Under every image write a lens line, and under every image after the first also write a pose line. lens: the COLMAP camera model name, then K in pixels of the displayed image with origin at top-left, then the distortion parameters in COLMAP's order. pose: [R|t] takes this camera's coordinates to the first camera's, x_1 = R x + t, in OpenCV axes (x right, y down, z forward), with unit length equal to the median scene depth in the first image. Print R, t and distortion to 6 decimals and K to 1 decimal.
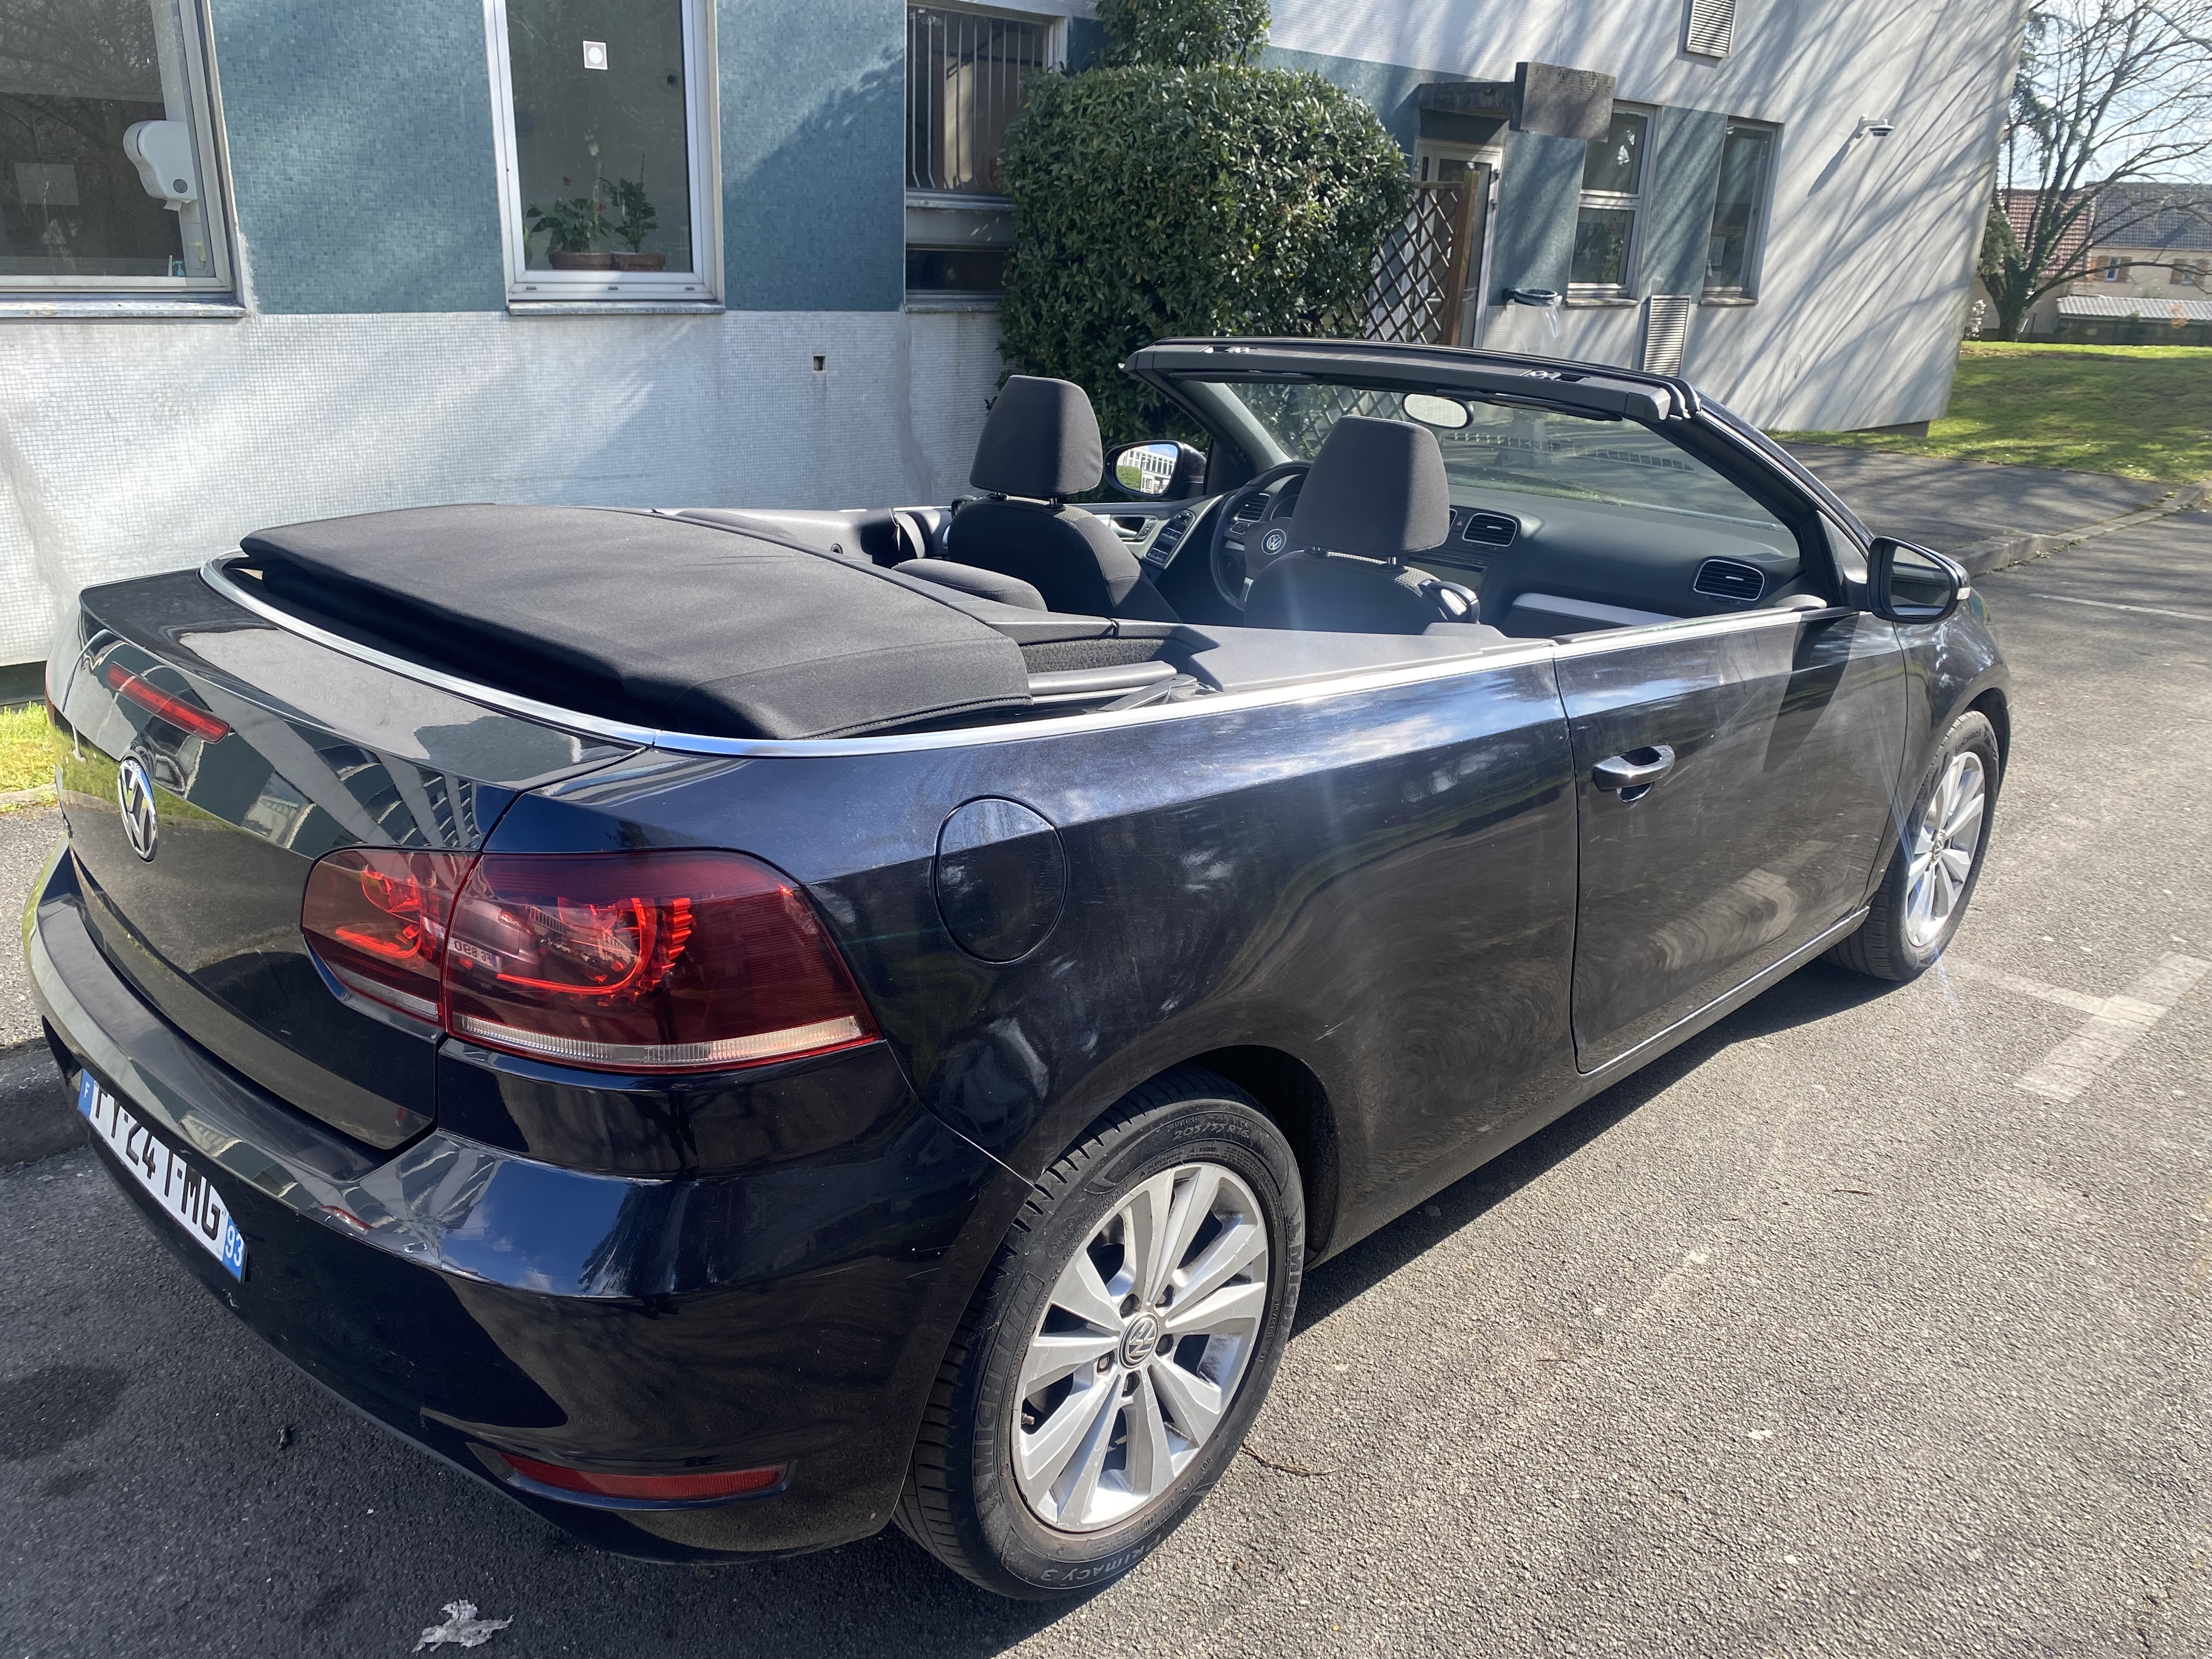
lens RADIAL K [[1690.9, 0, 1106.0], [0, 1690.9, 829.5], [0, 0, 1]] dist [0.001489, 0.001235]
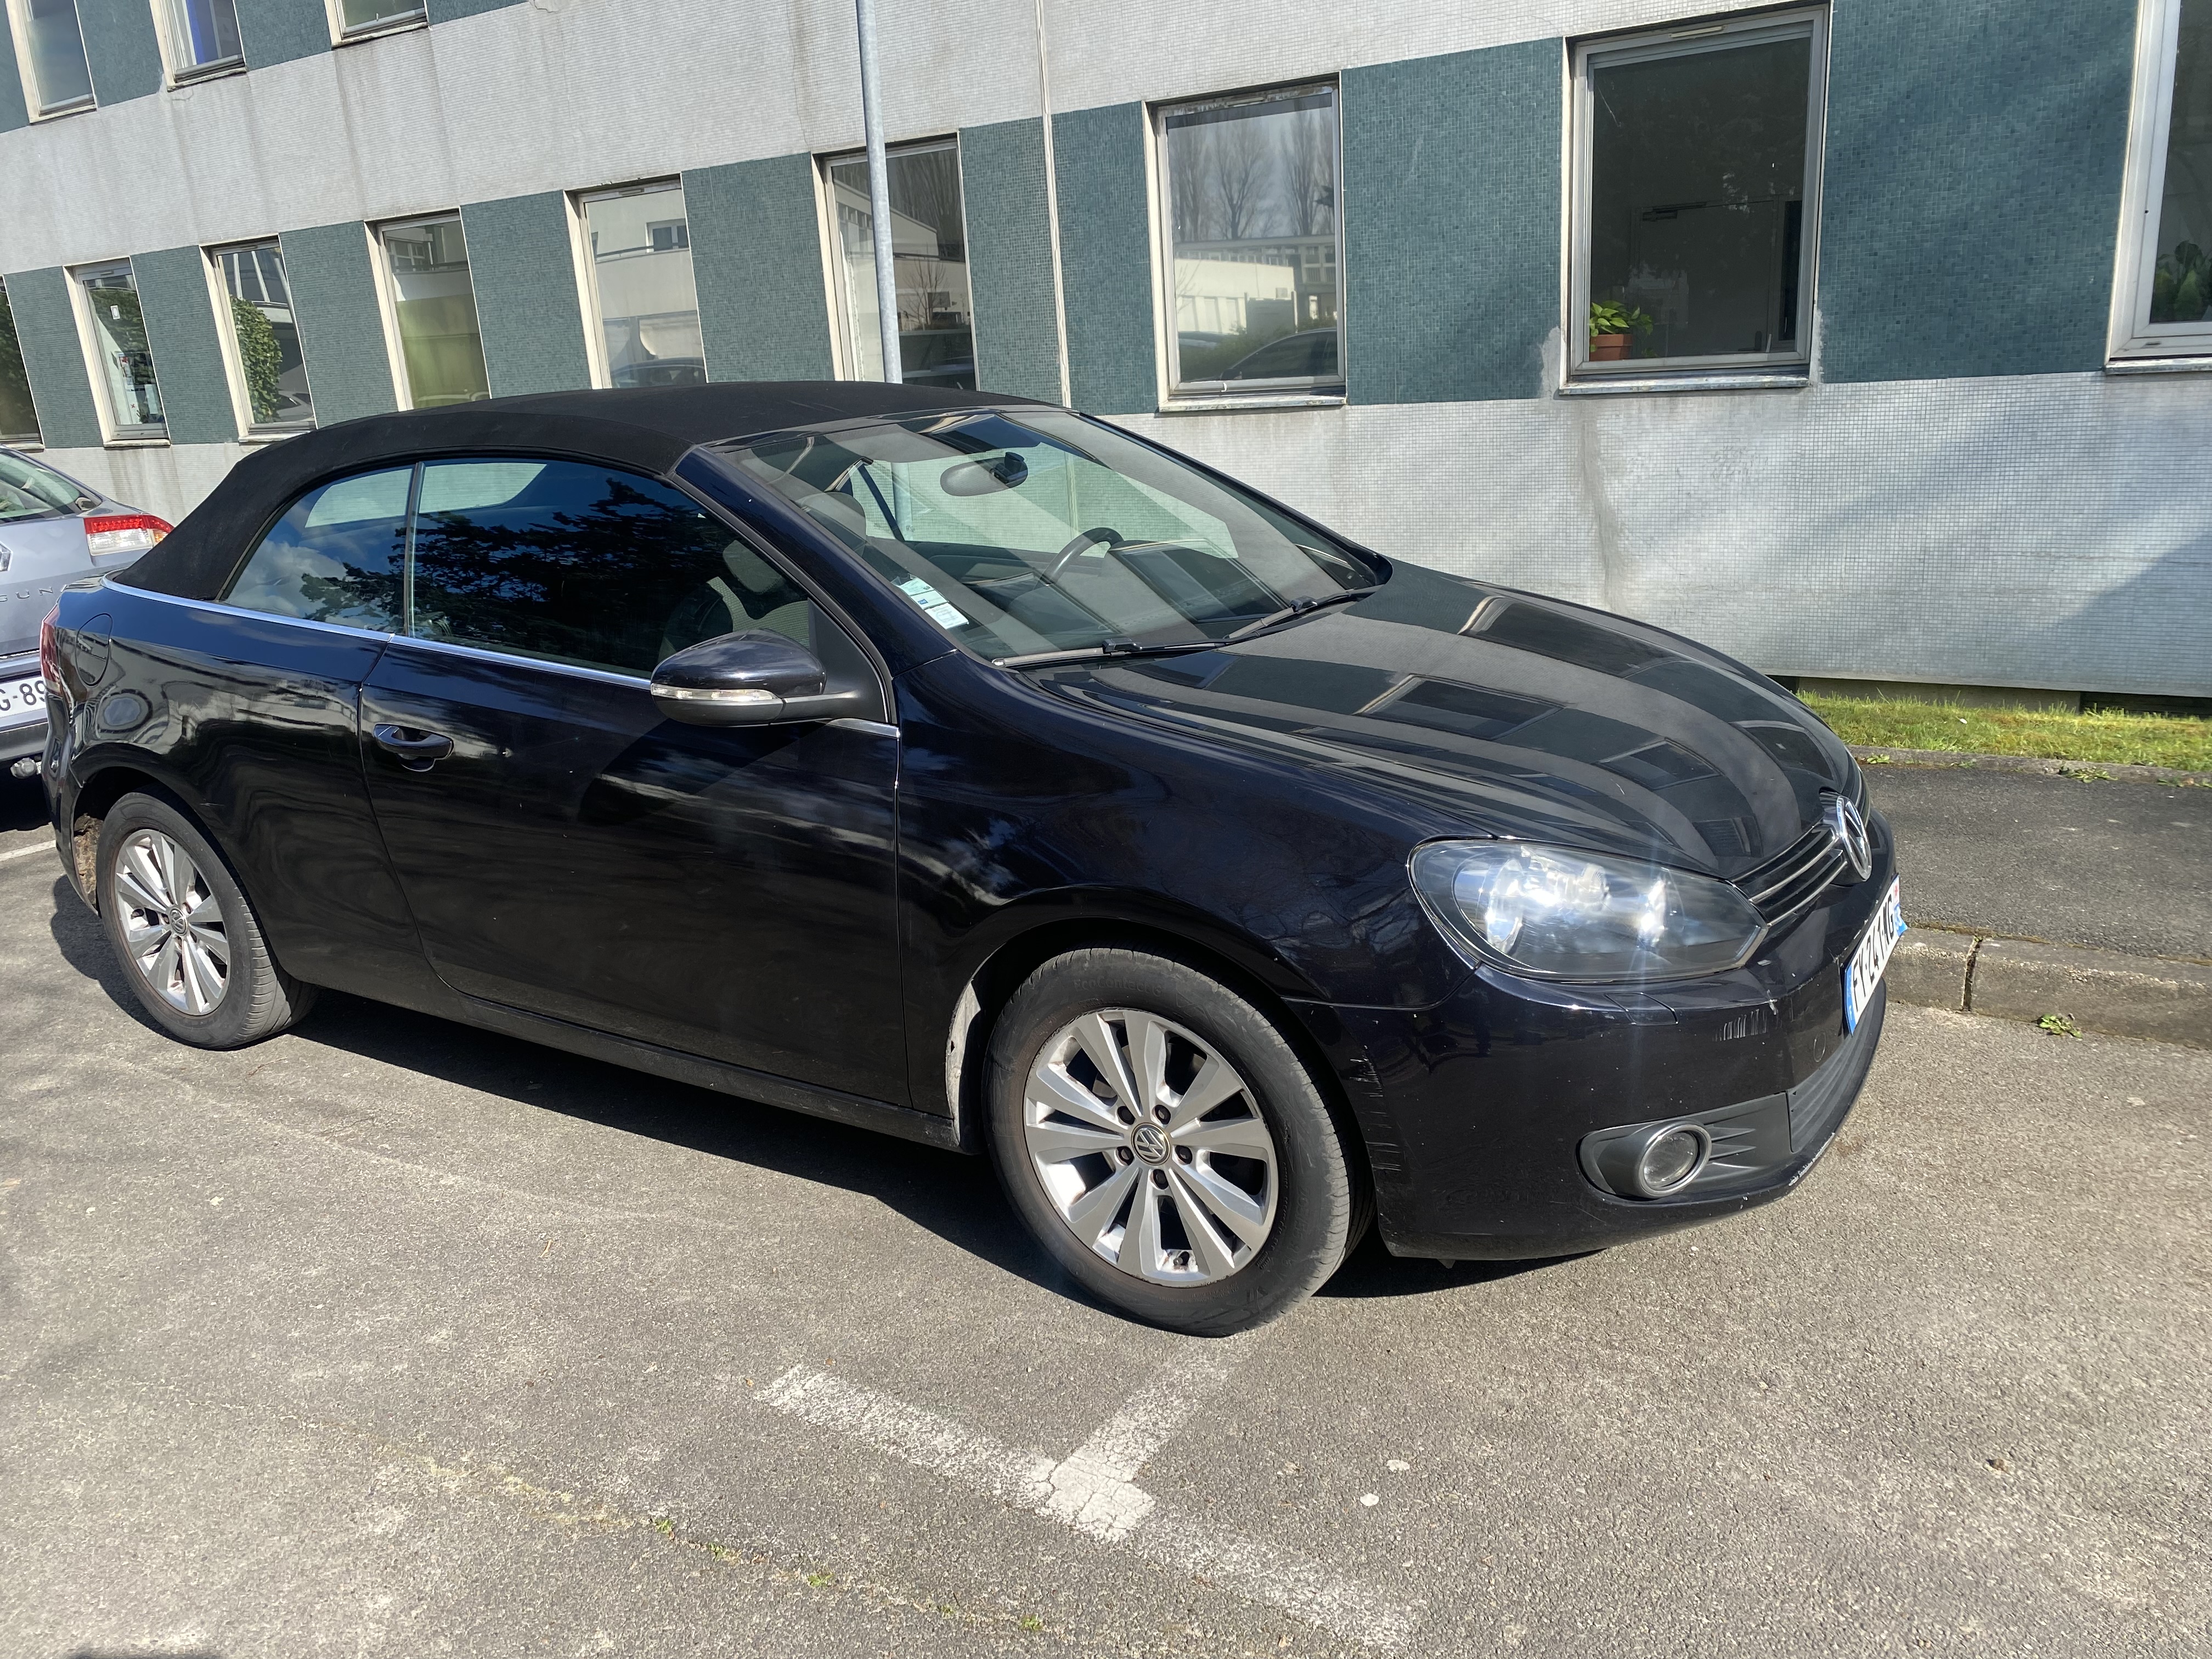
lens RADIAL K [[1680.1, 0, 1112.5], [0, 1680.1, 859.4], [0, 0, 1]] dist [0.006651, -0.000651]
pose [[0.212569, 0.243651, -0.946282, 1.043876], [-0.259891, 0.947630, 0.185618, -0.208756], [0.941951, 0.206473, 0.264759, 0.745819]]
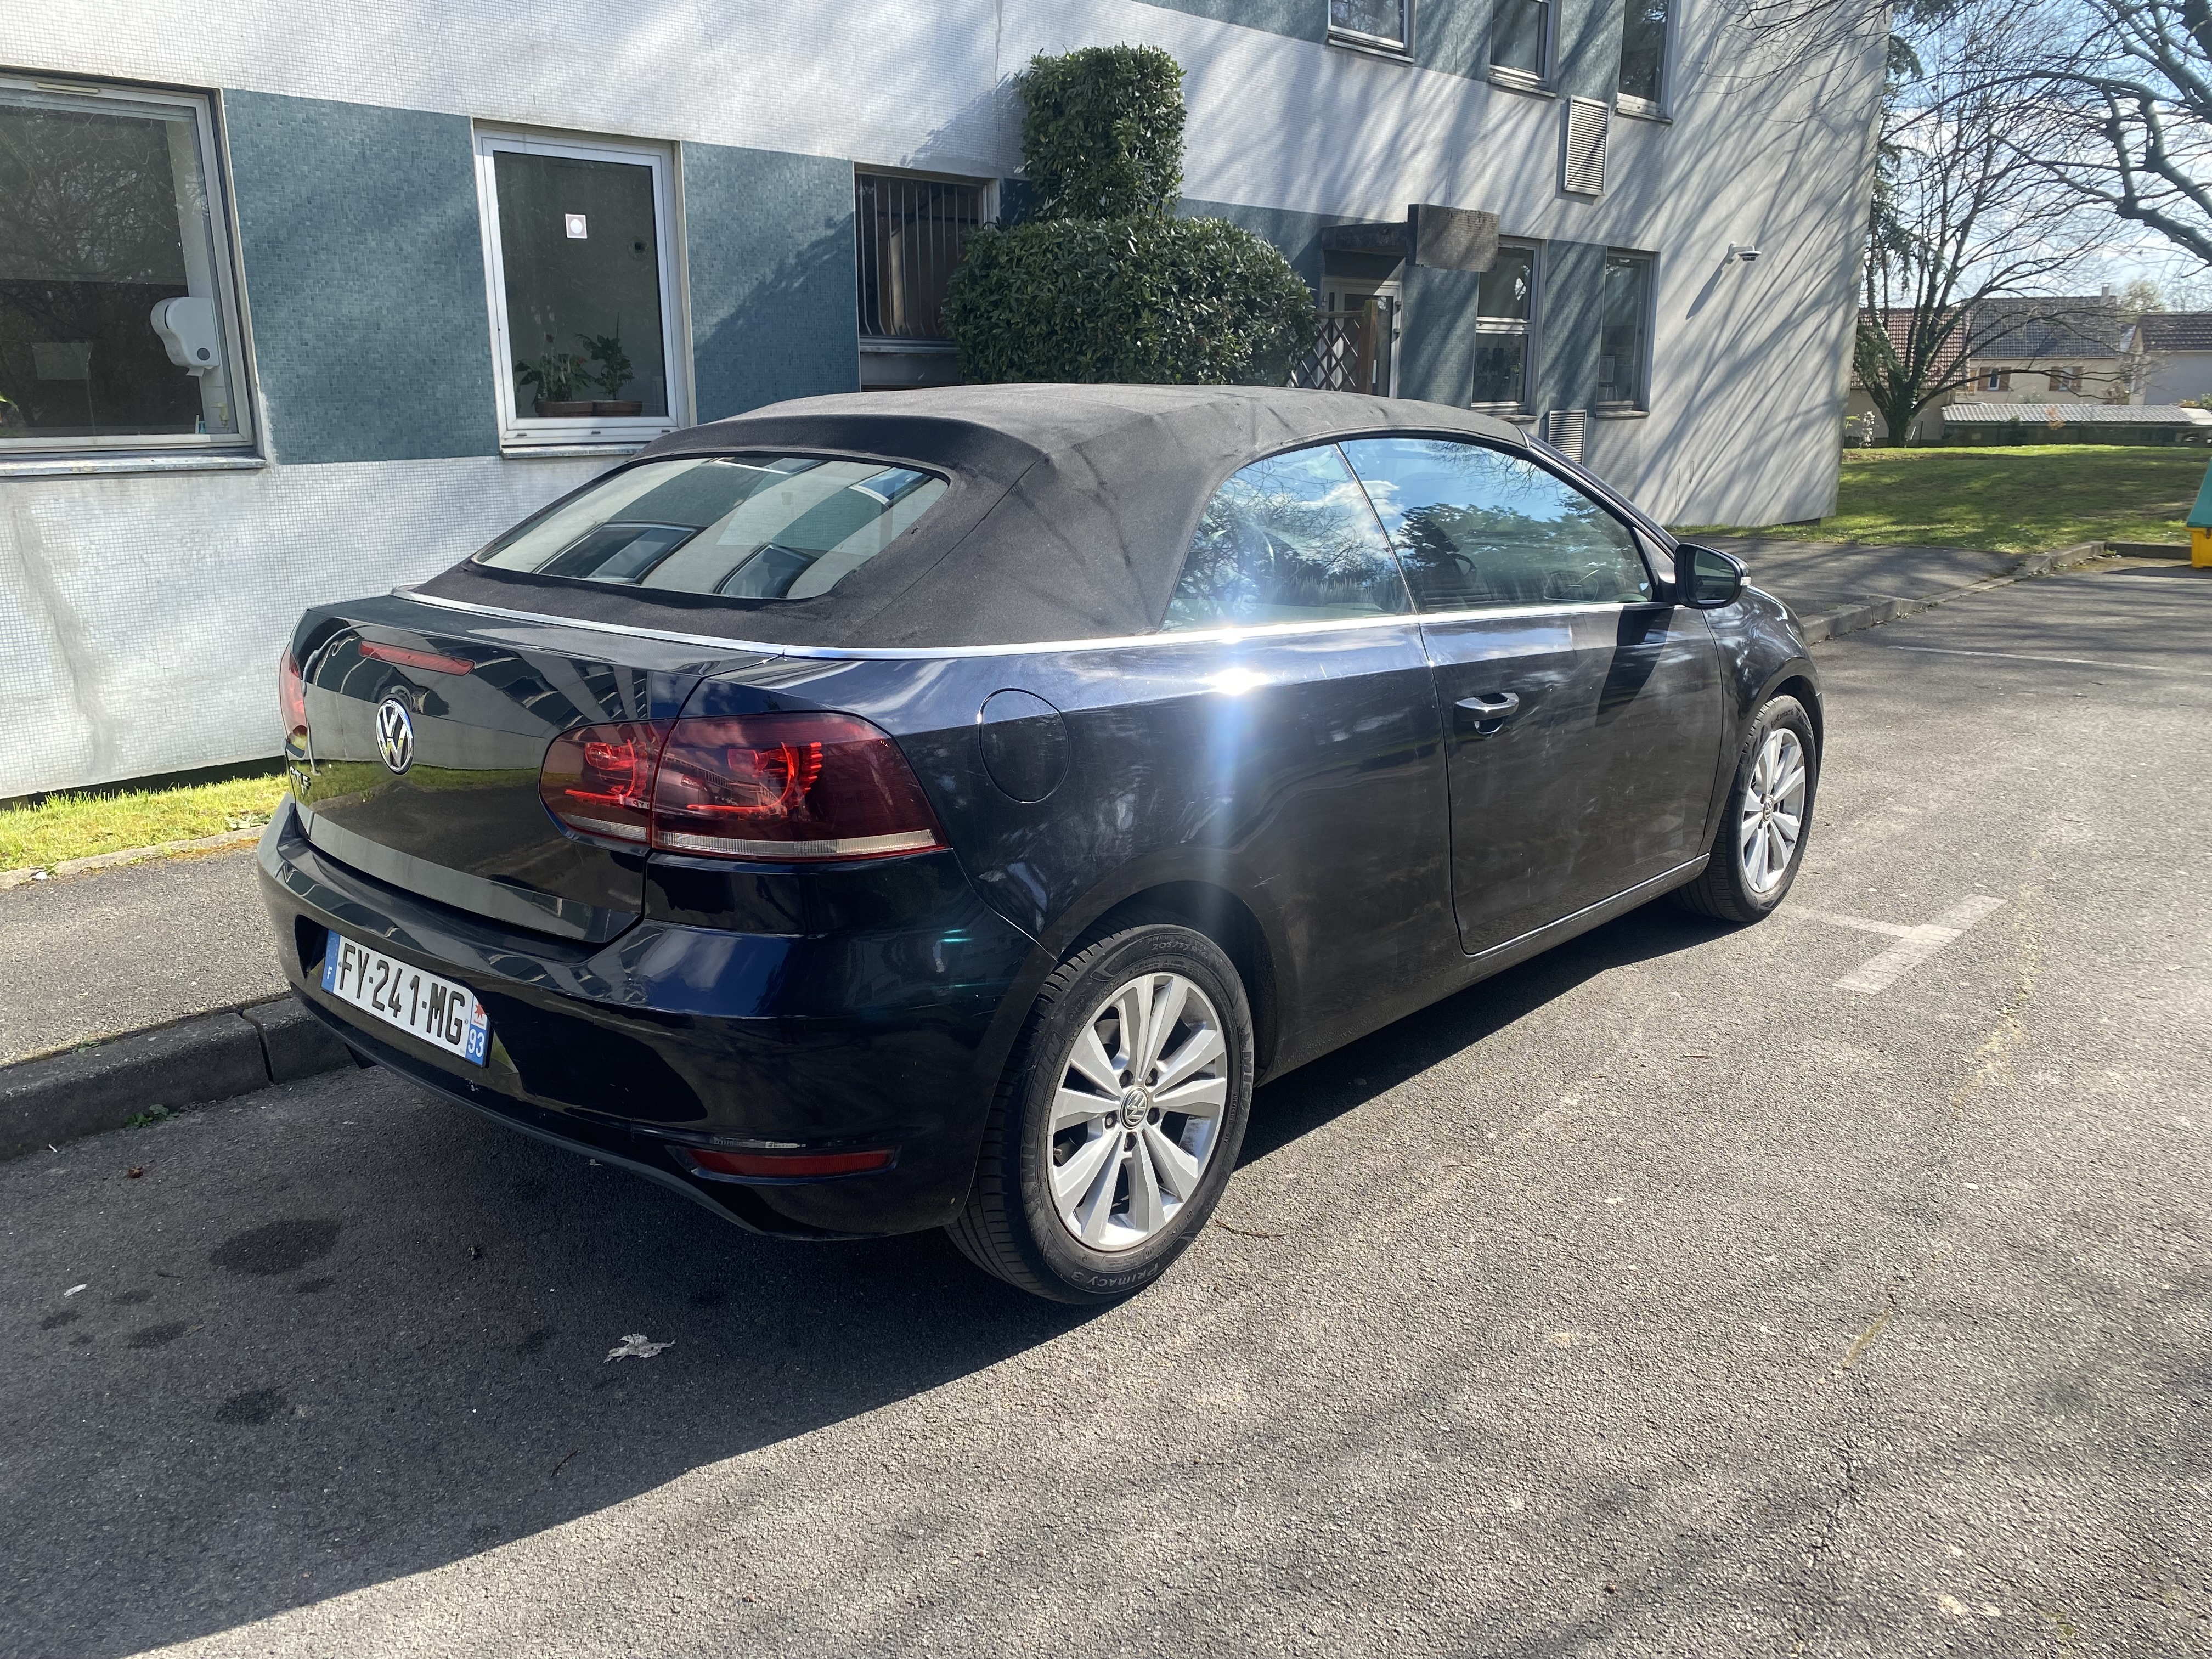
lens RADIAL K [[1674.7, 0, 1106.0], [0, 1674.7, 829.5], [0, 0, 1]] dist [0.008263, -0.004382]
pose [[0.998420, -0.047474, 0.030069, -0.016130], [0.049685, 0.995743, -0.077640, 0.089970], [-0.026255, 0.079012, 0.996528, -0.171947]]
